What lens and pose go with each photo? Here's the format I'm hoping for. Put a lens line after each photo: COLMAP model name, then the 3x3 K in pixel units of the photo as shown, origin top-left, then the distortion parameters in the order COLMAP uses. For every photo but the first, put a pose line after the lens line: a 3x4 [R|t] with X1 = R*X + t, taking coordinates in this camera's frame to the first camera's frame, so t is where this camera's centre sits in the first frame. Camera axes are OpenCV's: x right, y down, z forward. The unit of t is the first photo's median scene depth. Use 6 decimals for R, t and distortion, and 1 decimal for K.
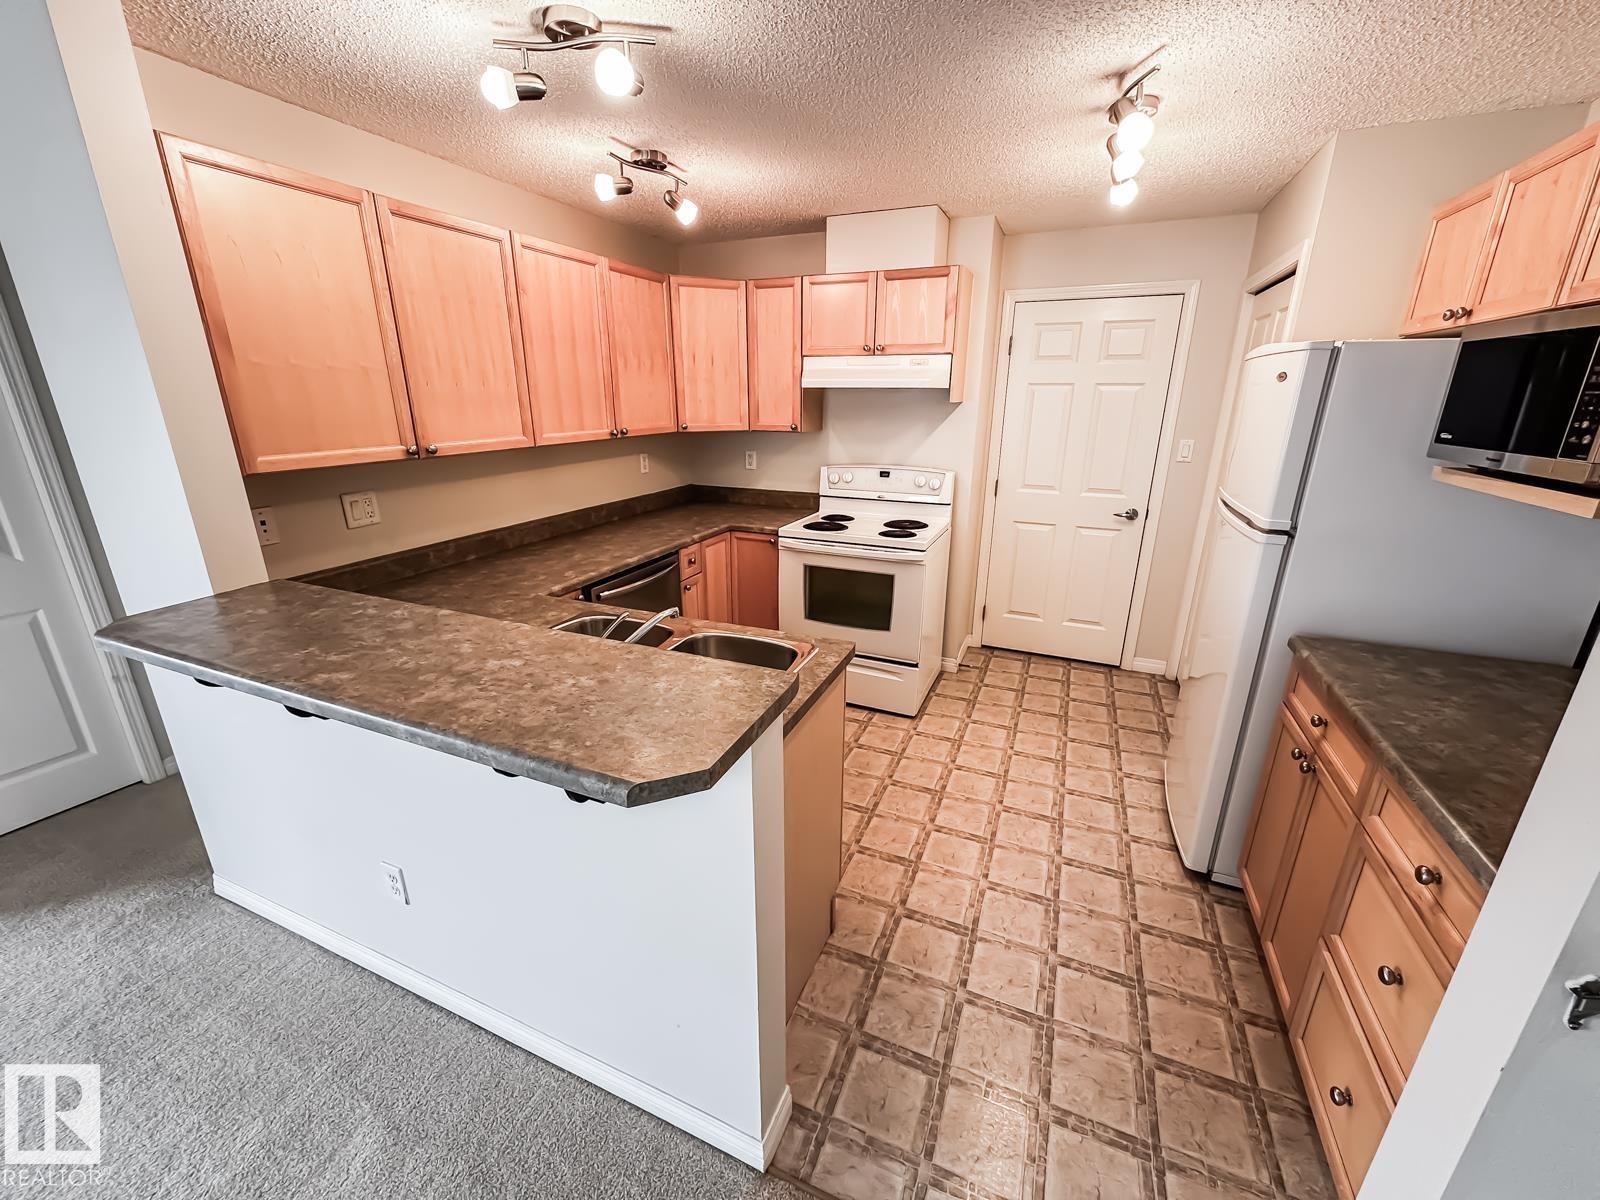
lens RADIAL K [[637.1, 0, 792.4], [0, 637.1, 601.8], [0, 0, 1]] dist [-0.002940, 0.000280]
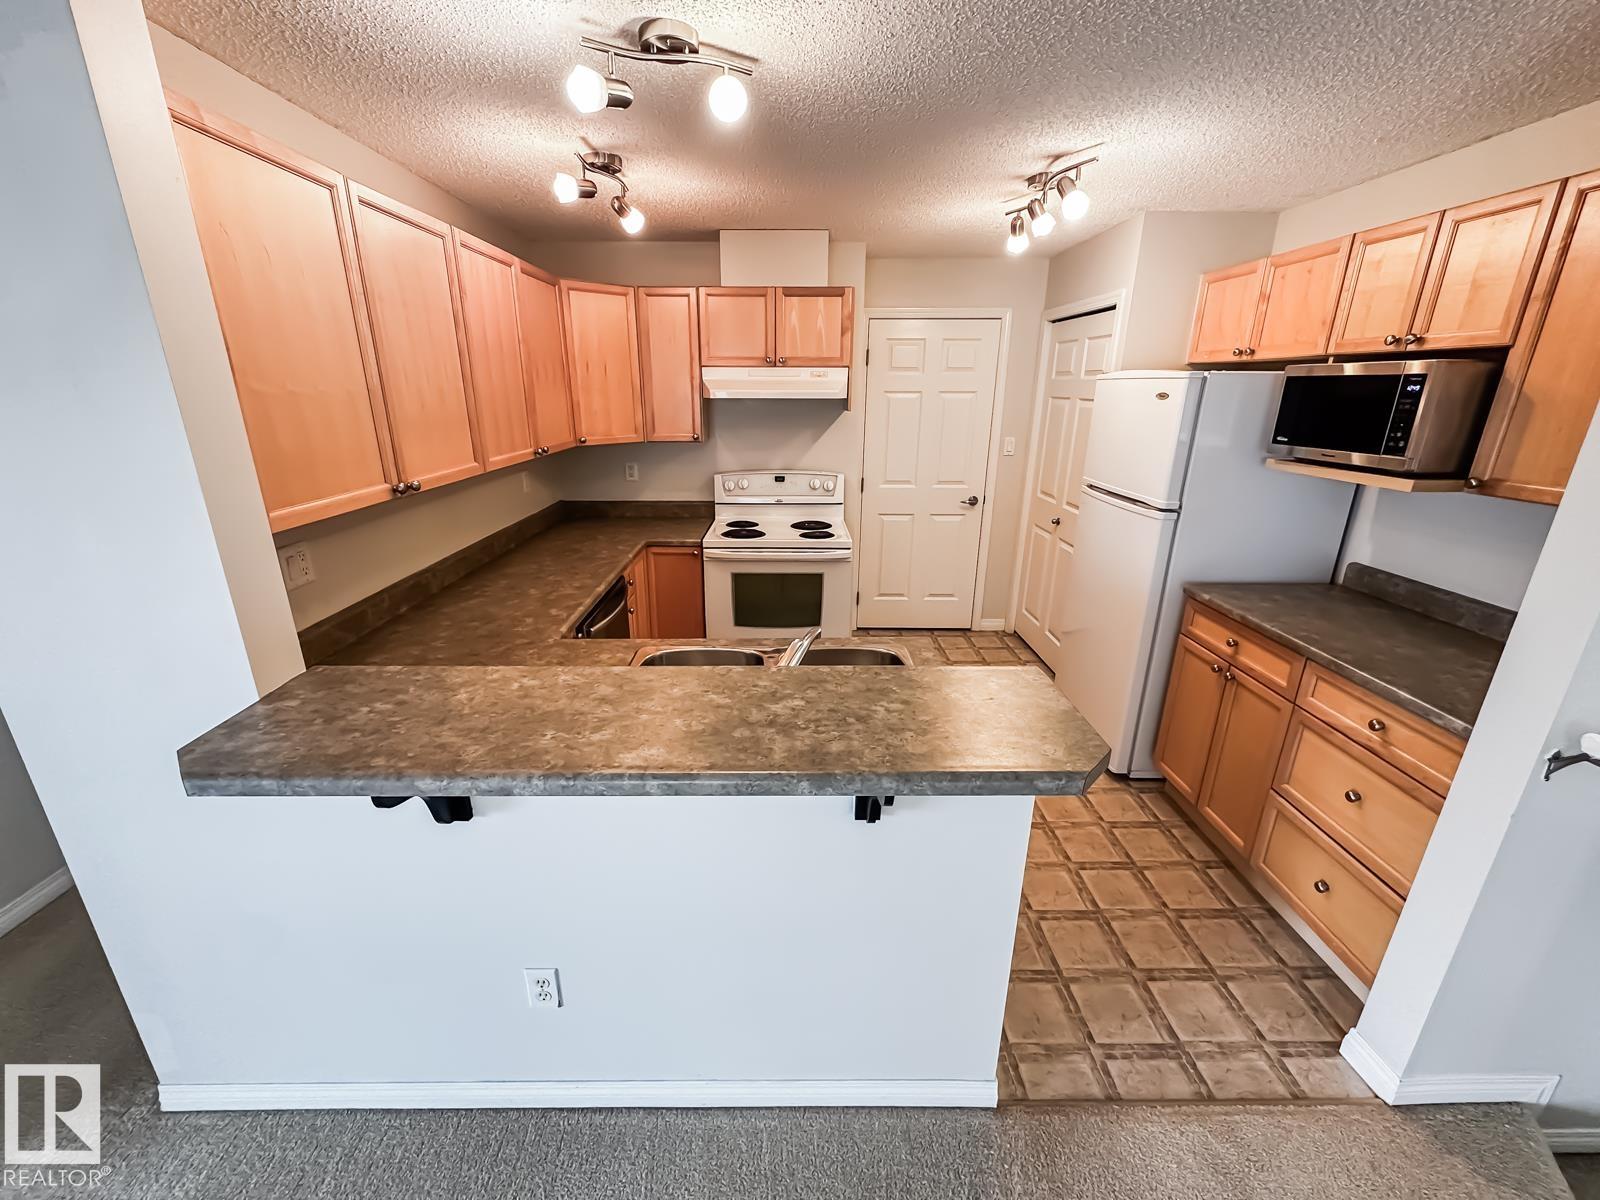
lens RADIAL K [[640.6, 0, 784.9], [0, 640.6, 601.6], [0, 0, 1]] dist [-0.001578, 0.000028]
pose [[0.917498, -0.128164, 0.376526, -0.410087], [0.125904, 0.991567, 0.030719, -0.048009], [-0.377288, 0.019221, 0.925897, 0.037317]]
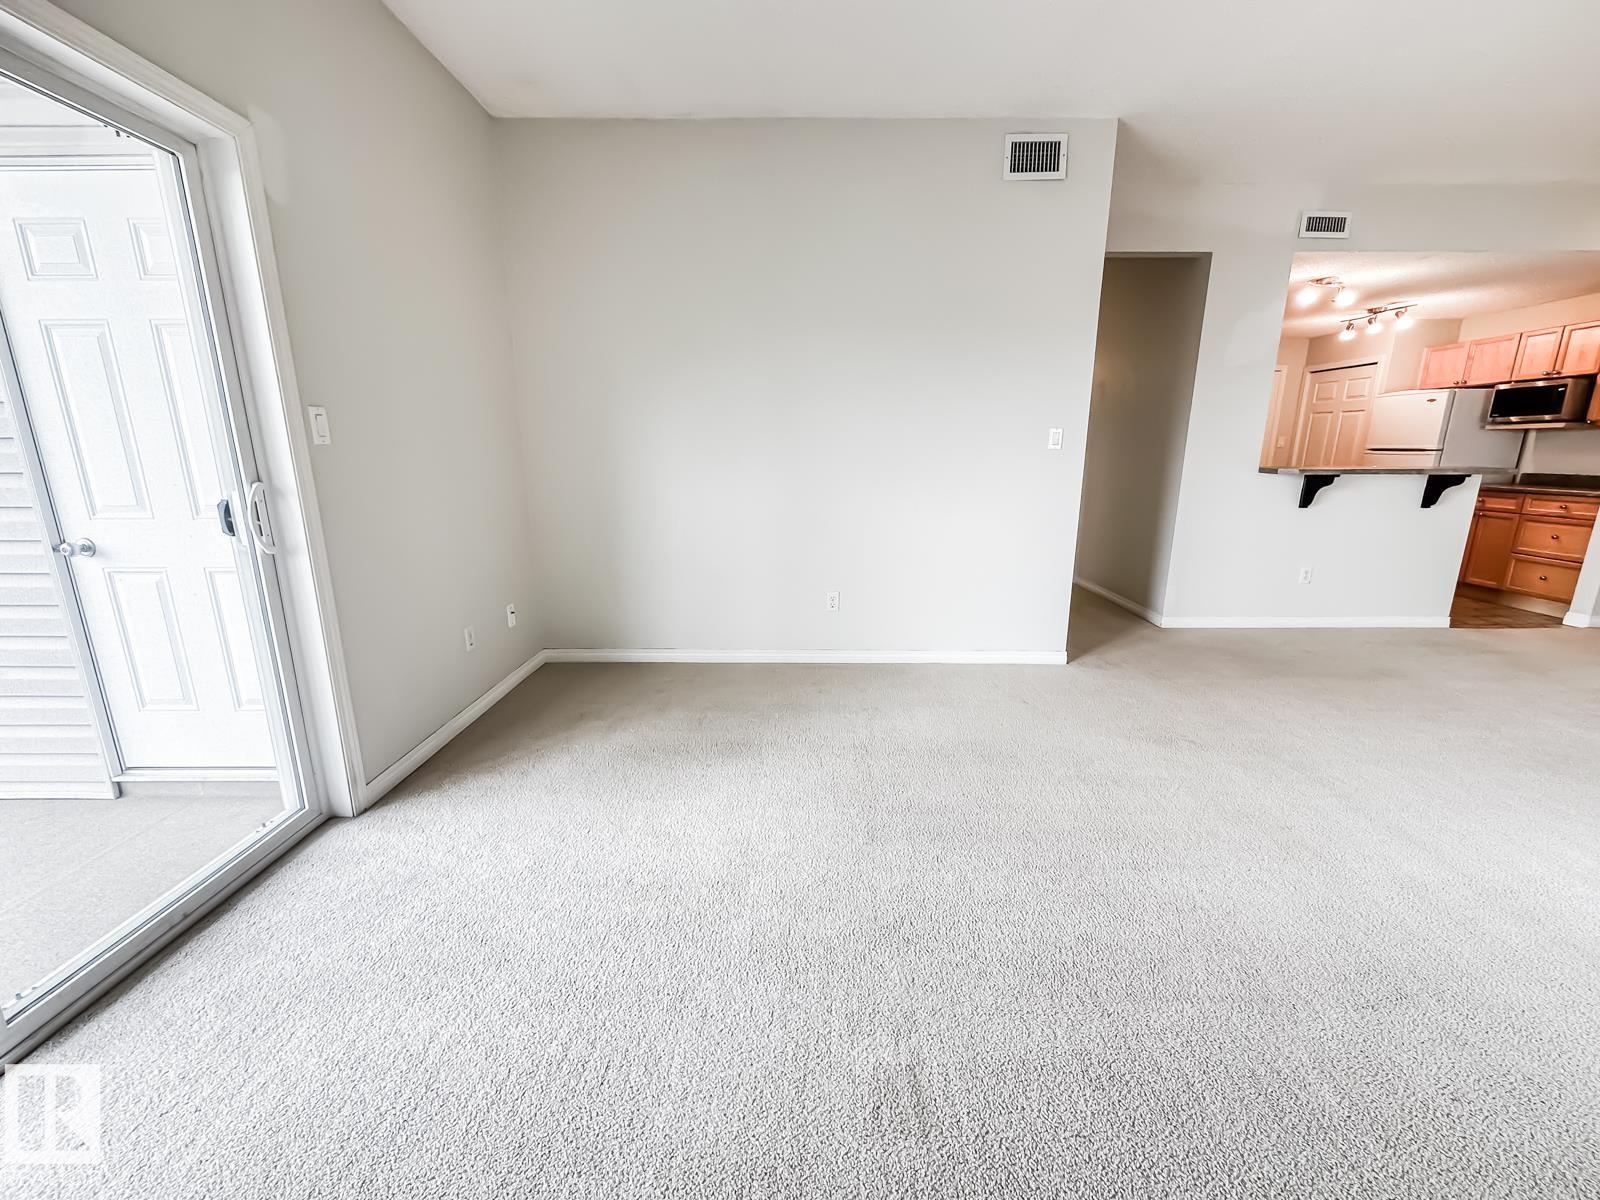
lens RADIAL K [[637.1, 0, 792.4], [0, 637.1, 601.8], [0, 0, 1]] dist [-0.002940, 0.000280]
pose [[0.923276, -0.095172, 0.372161, -2.511069], [0.124764, 0.990594, -0.056199, 0.300190], [-0.363311, 0.098319, 0.926465, -0.469354]]
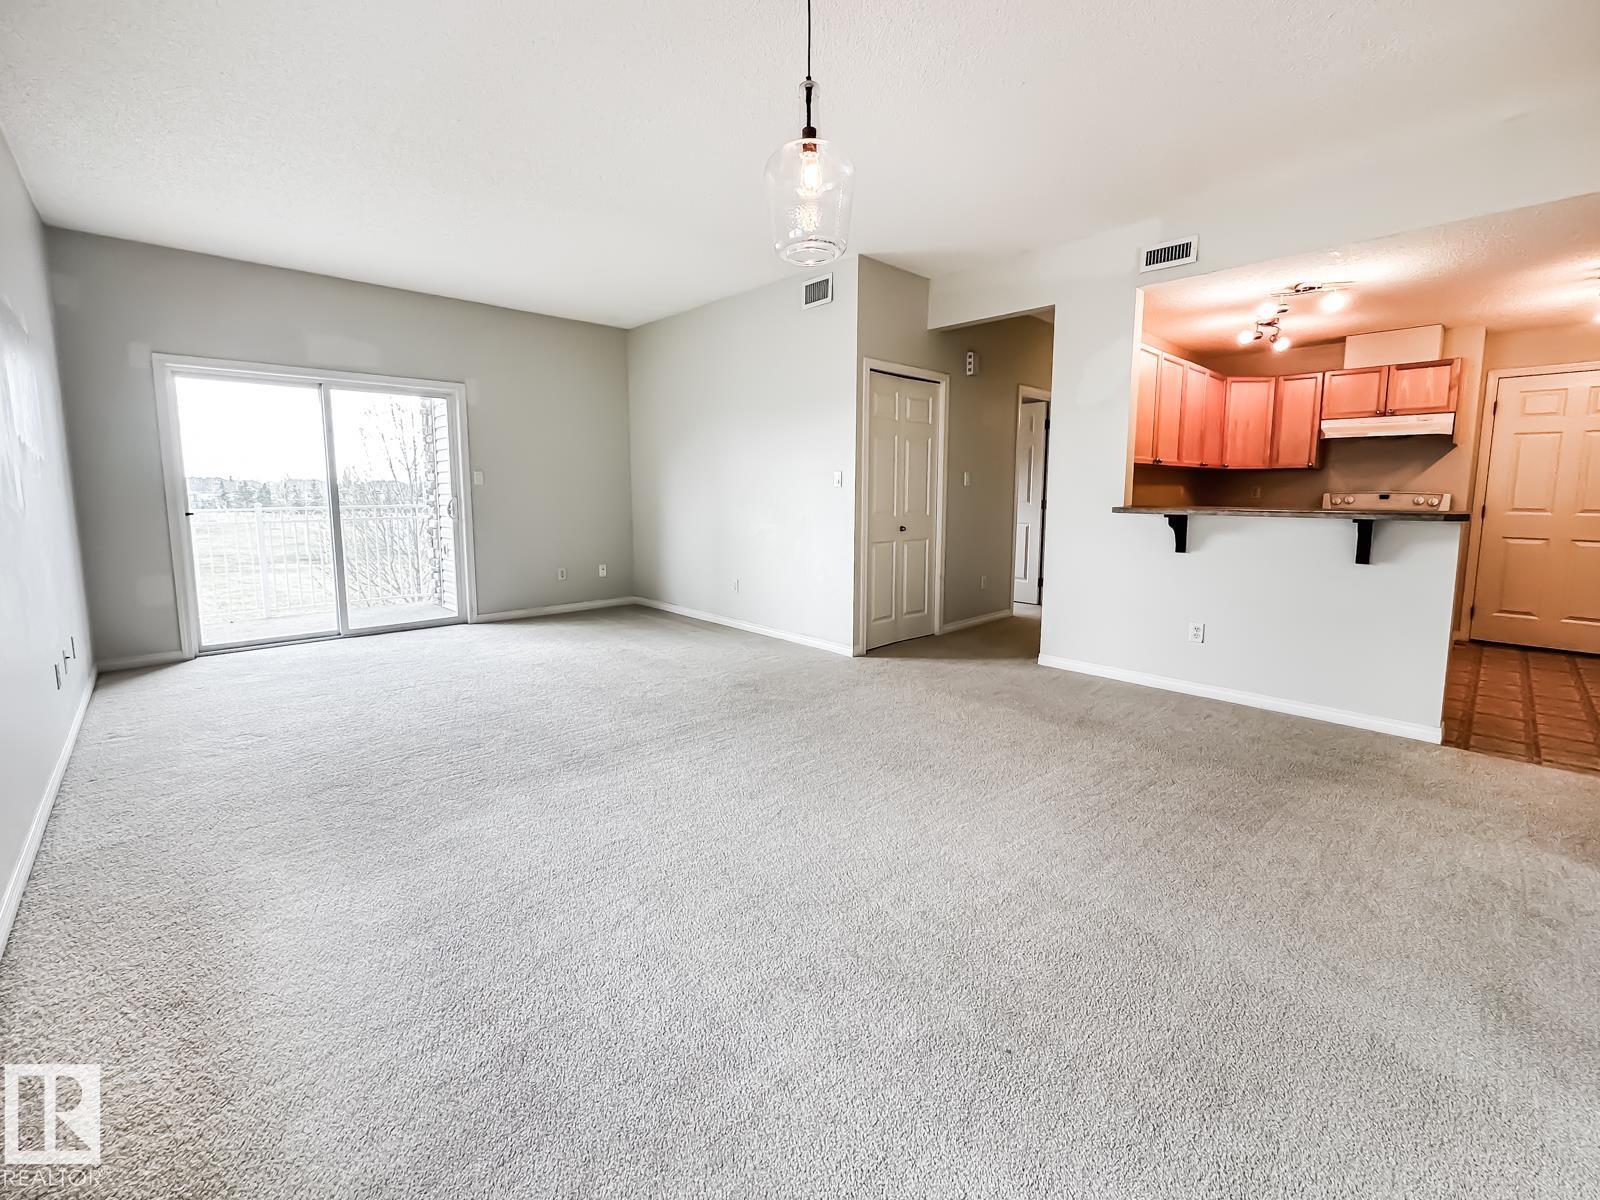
lens RADIAL K [[662.7, 0, 803.1], [0, 662.7, 565.2], [0, 0, 1]] dist [-0.000349, 0.000220]
pose [[0.920491, 0.041105, -0.388596, -0.704010], [-0.119088, 0.976655, -0.178781, 0.551304], [0.372176, 0.210844, 0.903897, -1.178294]]
